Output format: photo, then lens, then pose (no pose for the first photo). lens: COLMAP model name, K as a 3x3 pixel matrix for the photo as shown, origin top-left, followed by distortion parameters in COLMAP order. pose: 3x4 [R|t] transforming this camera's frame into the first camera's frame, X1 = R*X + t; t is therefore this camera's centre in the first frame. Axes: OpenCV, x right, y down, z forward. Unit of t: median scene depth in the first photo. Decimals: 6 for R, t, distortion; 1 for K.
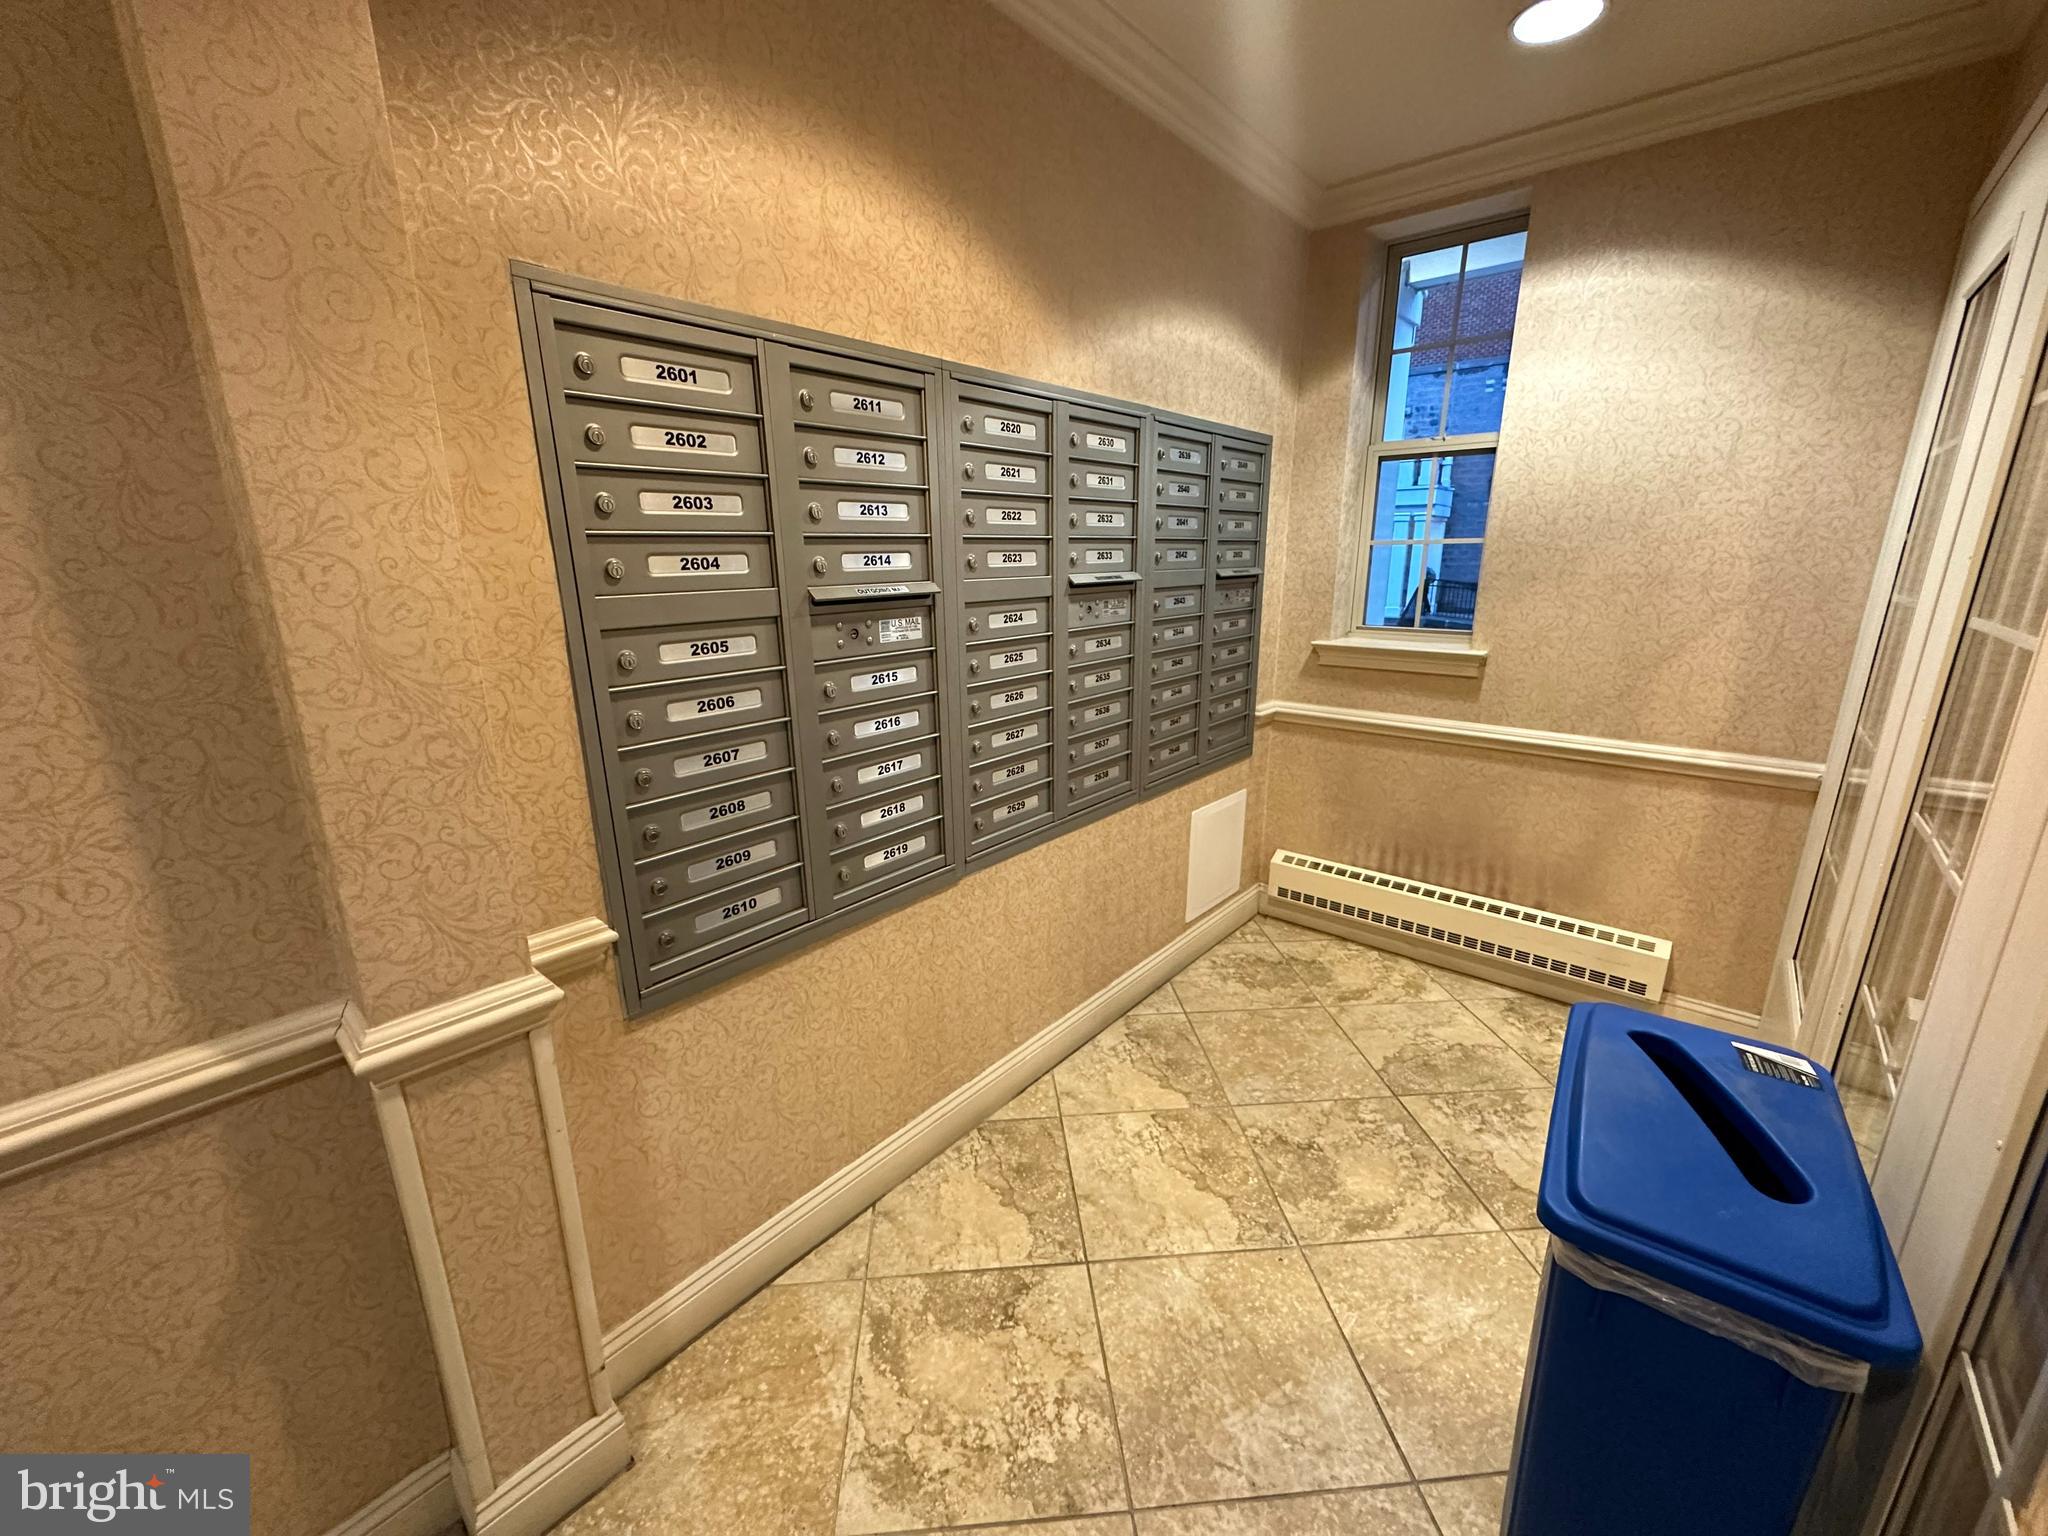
lens RADIAL K [[815.5, 0, 1024.9], [0, 815.5, 766.0], [0, 0, 1]] dist [-0.004596, -0.000152]
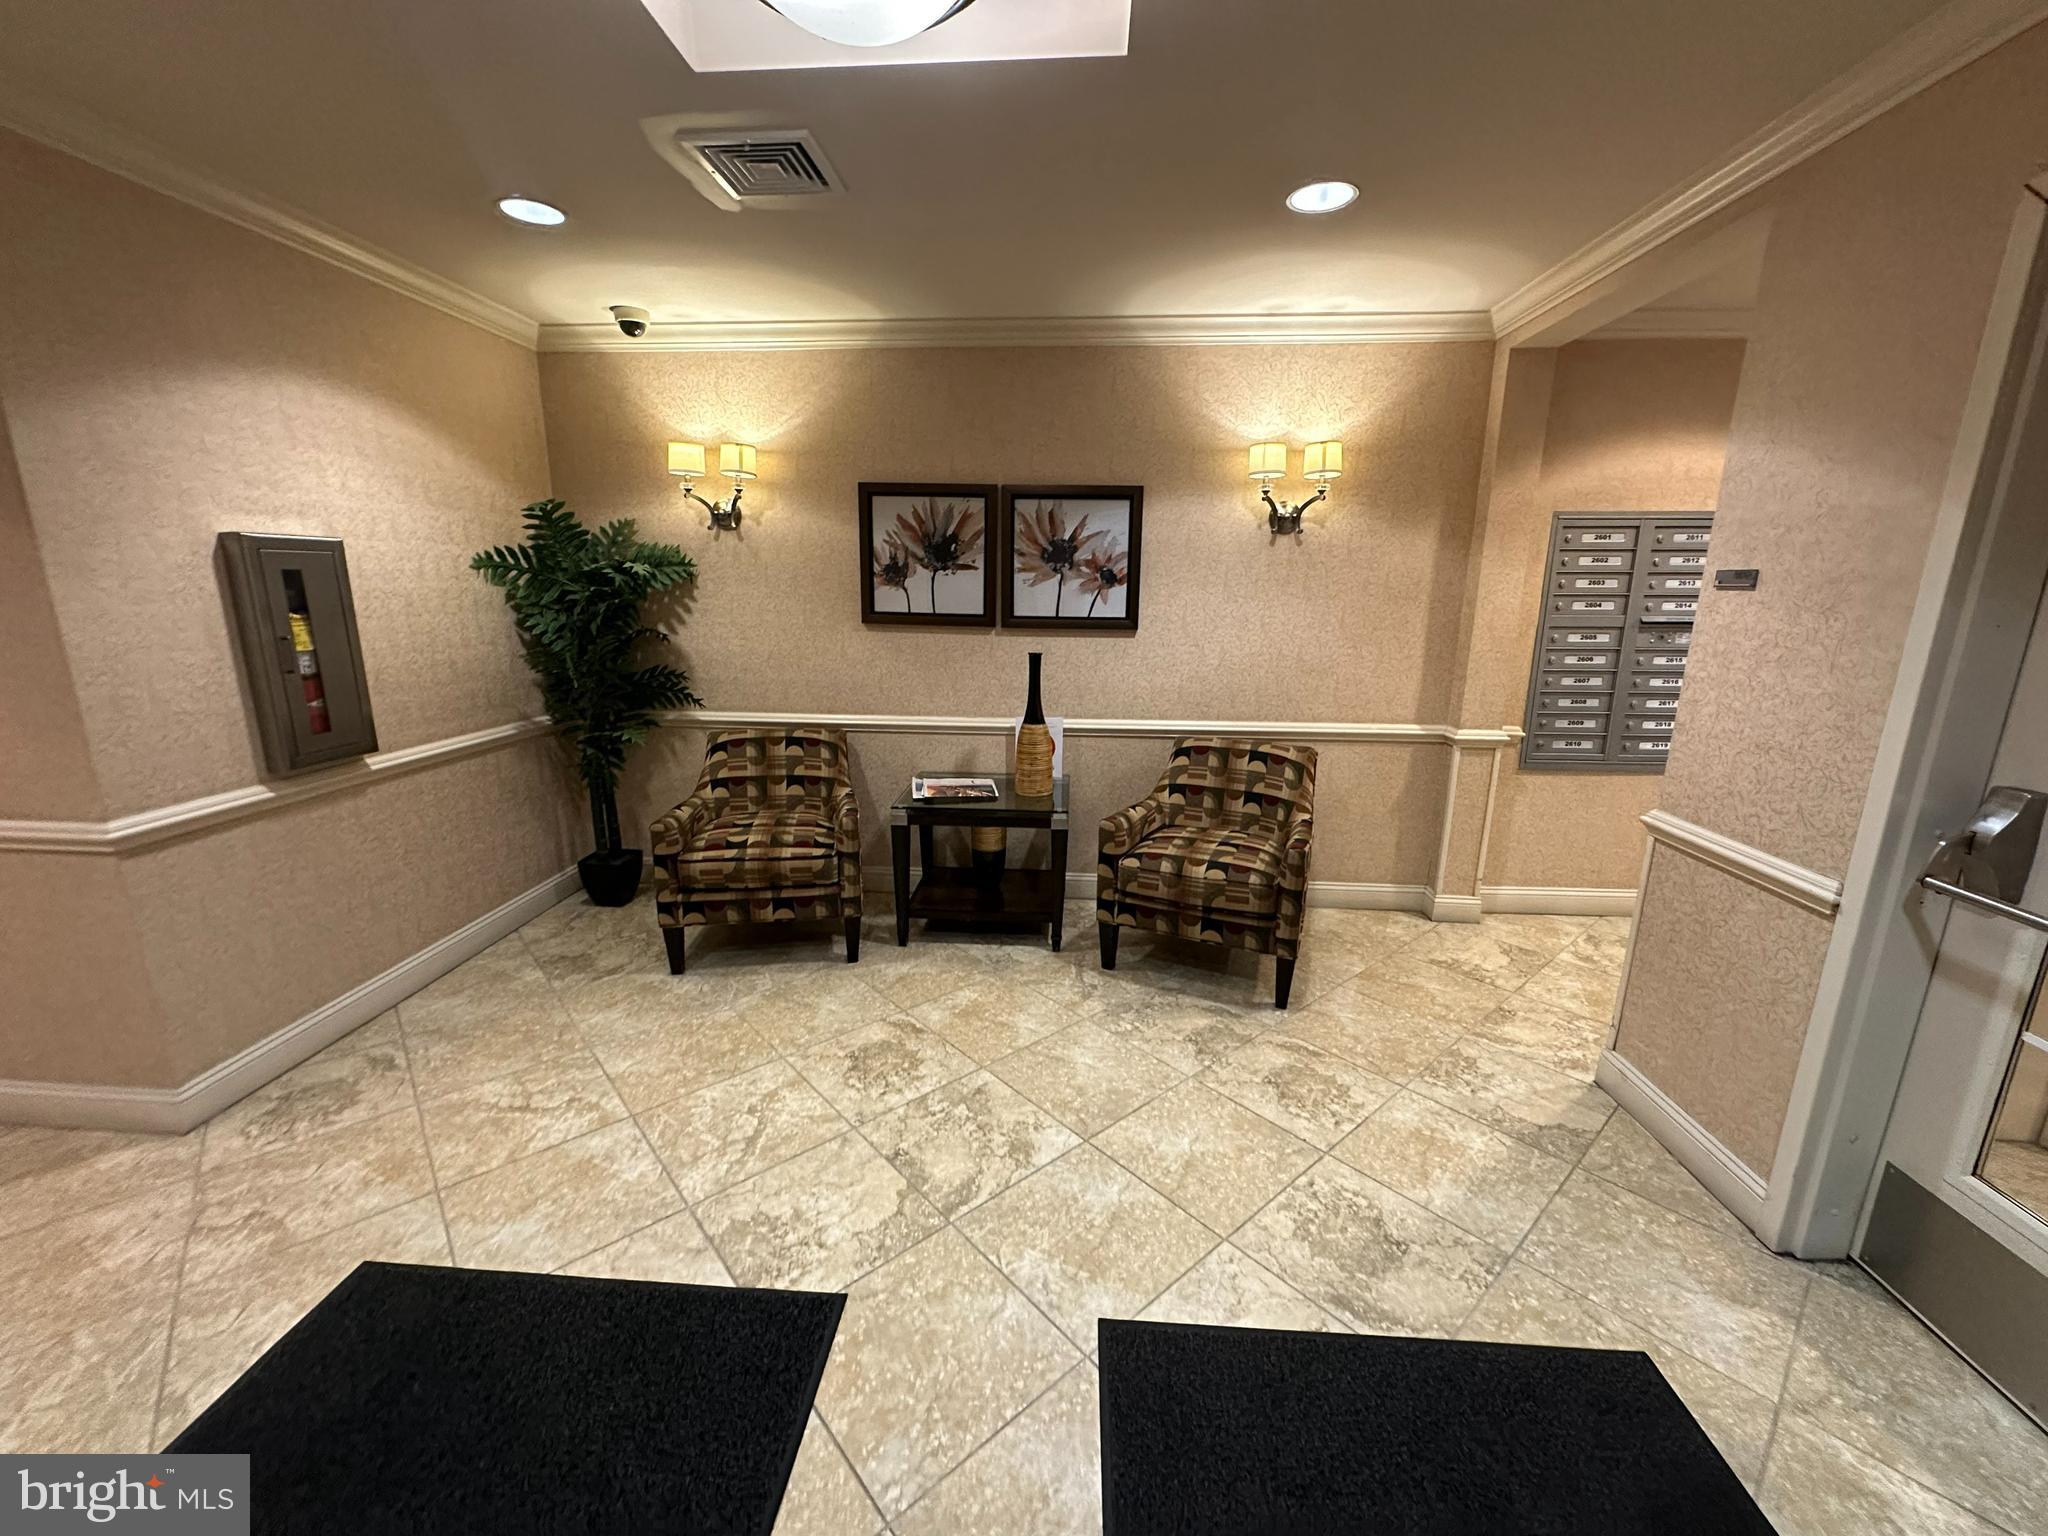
lens RADIAL K [[815.5, 0, 1020.2], [0, 815.5, 775.4], [0, 0, 1]] dist [-0.004596, -0.000152]
pose [[0.594440, 0.191048, -0.781116, 0.638596], [-0.215572, 0.973673, 0.074090, 0.477295], [0.774706, 0.124344, 0.619975, -1.935247]]
